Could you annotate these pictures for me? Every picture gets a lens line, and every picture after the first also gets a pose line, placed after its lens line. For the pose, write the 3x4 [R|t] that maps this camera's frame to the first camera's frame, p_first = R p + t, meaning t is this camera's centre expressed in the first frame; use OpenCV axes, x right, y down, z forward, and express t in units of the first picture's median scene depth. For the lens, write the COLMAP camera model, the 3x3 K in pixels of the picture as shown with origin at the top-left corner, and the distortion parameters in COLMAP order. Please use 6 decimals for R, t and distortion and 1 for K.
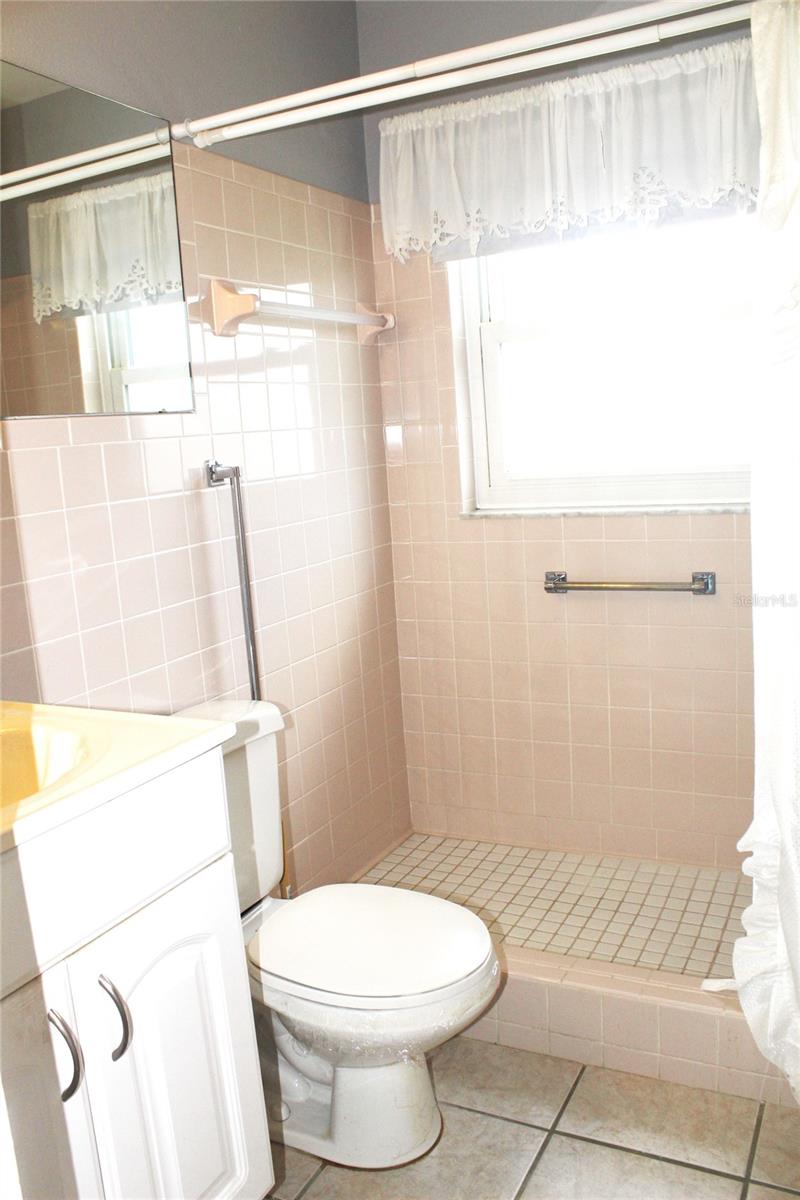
lens RADIAL K [[1006.6, 0, 398.1], [0, 1006.6, 604.1], [0, 0, 1]] dist [-0.165032, 0.148843]
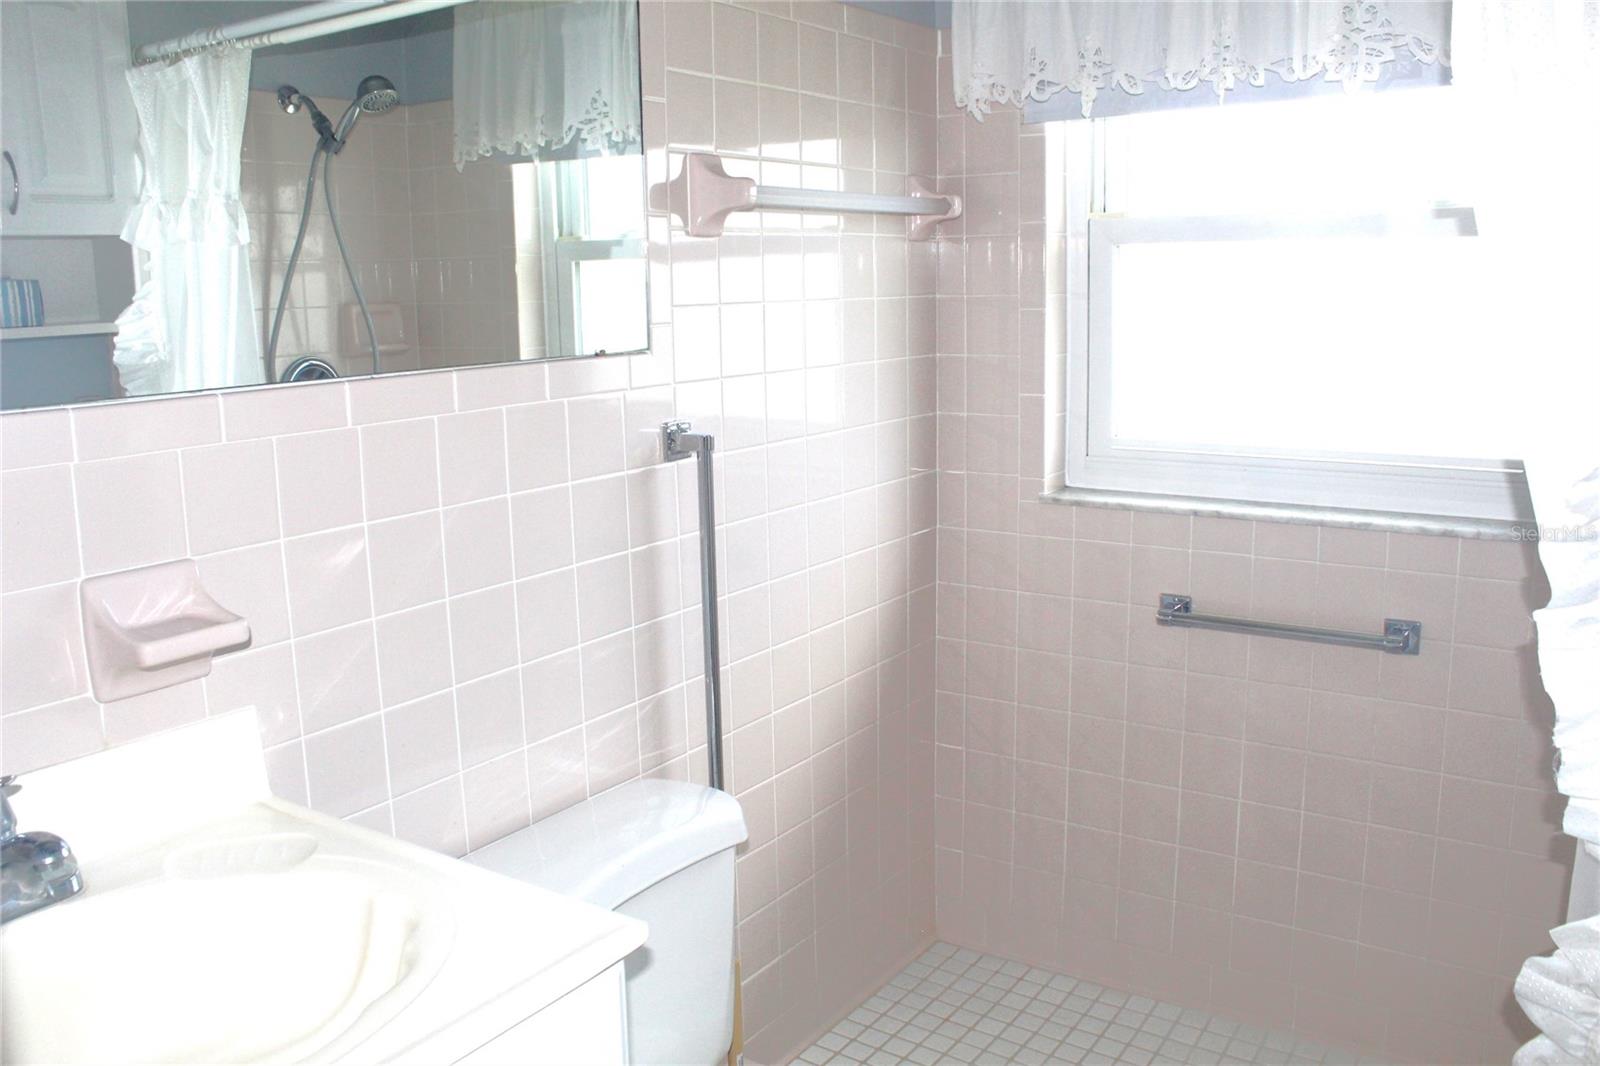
lens RADIAL K [[1342.2, 0, 795.1], [0, 1342.2, 532.9], [0, 0, 1]] dist [-0.165032, 0.148843]
pose [[0.990868, 0.071500, -0.114319, 0.002953], [-0.069598, 0.997364, 0.020546, -0.075732], [0.115487, -0.012402, 0.993232, 0.091218]]
